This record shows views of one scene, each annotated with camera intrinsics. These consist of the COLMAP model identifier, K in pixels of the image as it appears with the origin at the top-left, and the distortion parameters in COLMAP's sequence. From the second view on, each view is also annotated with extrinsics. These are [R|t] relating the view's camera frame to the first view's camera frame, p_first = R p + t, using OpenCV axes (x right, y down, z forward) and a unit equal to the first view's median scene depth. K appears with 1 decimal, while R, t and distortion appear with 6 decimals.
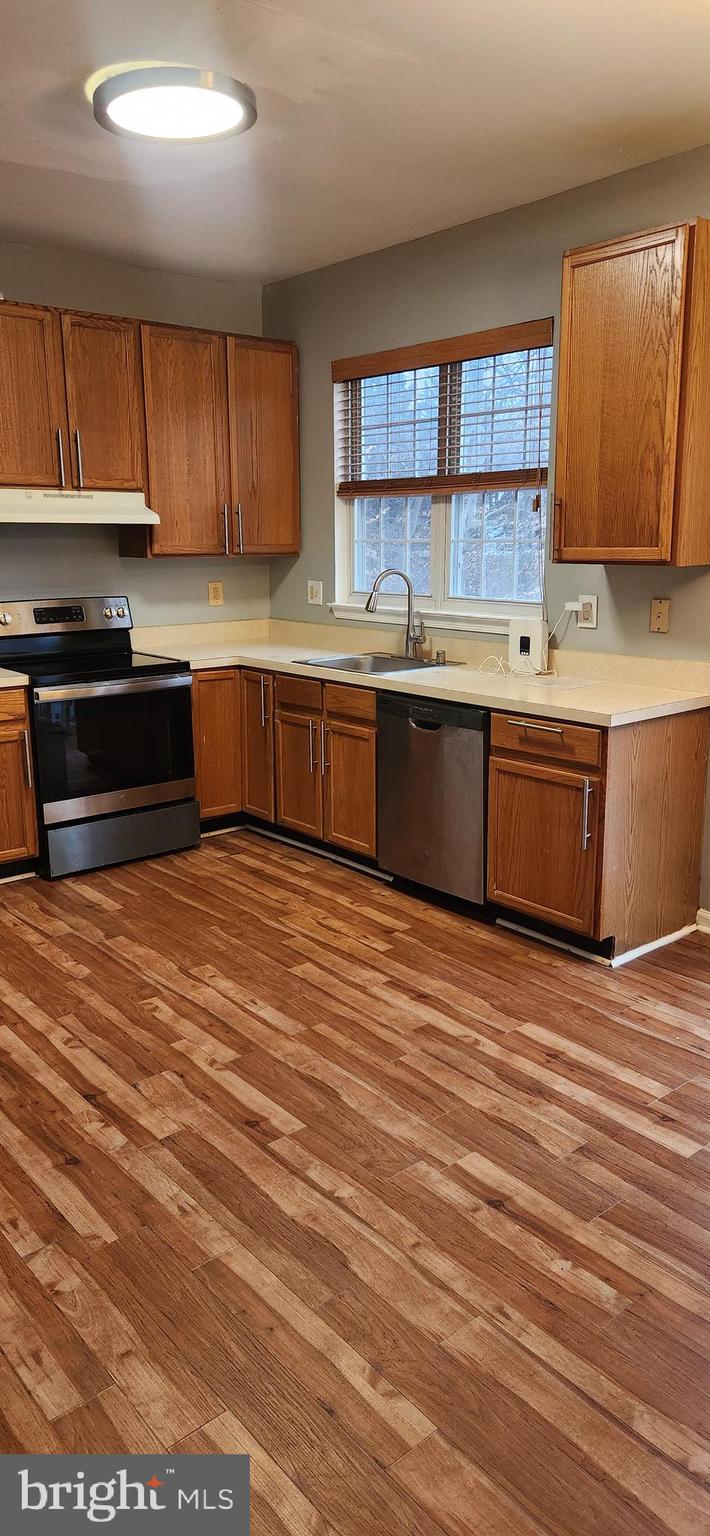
lens RADIAL K [[1054.1, 0, 372.3], [0, 1054.1, 791.3], [0, 0, 1]] dist [0.090754, -0.114365]
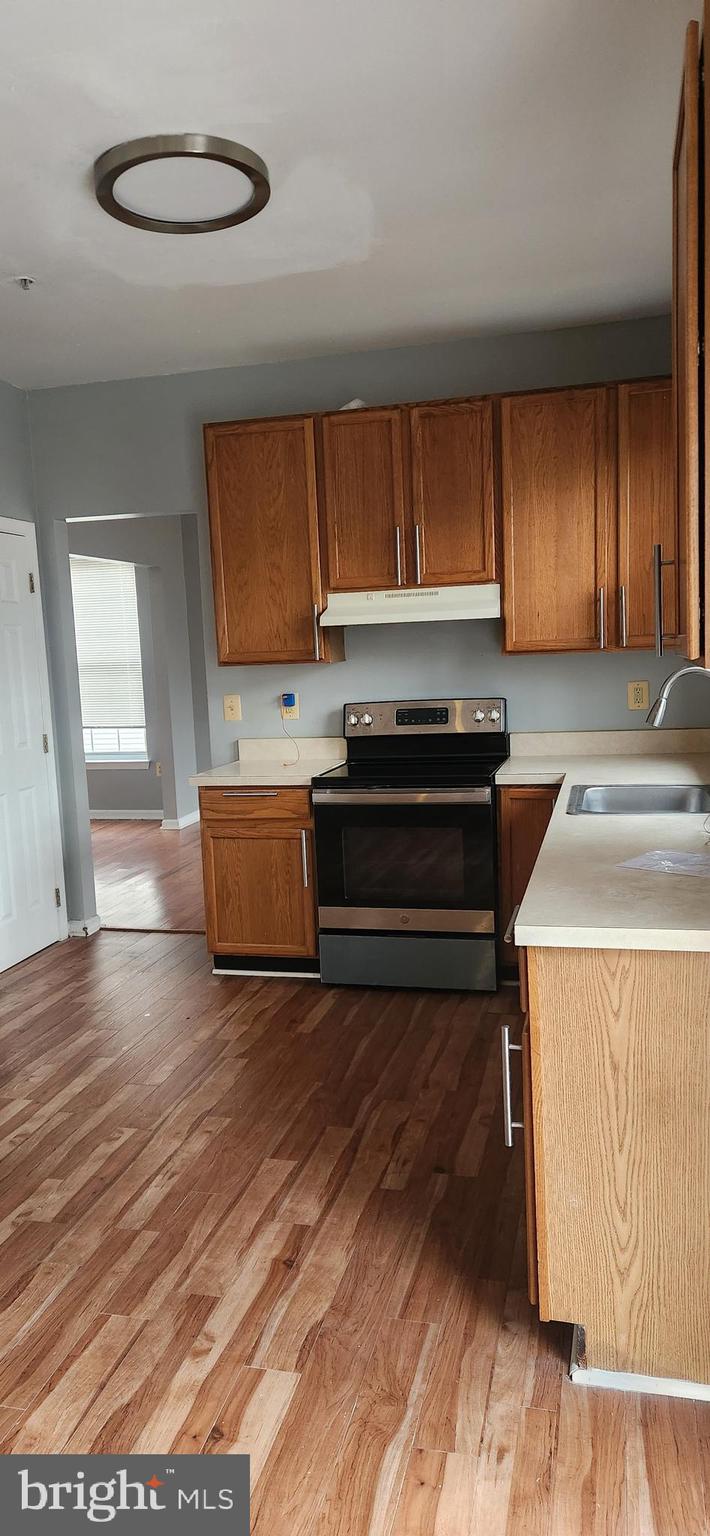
lens RADIAL K [[1054.1, 0, 372.3], [0, 1054.1, 791.3], [0, 0, 1]] dist [0.090754, -0.114365]
pose [[0.556604, 0.093720, -0.825475, 0.589112], [-0.160867, 0.986970, 0.003586, -0.120288], [0.815055, 0.130796, 0.564427, 0.549456]]
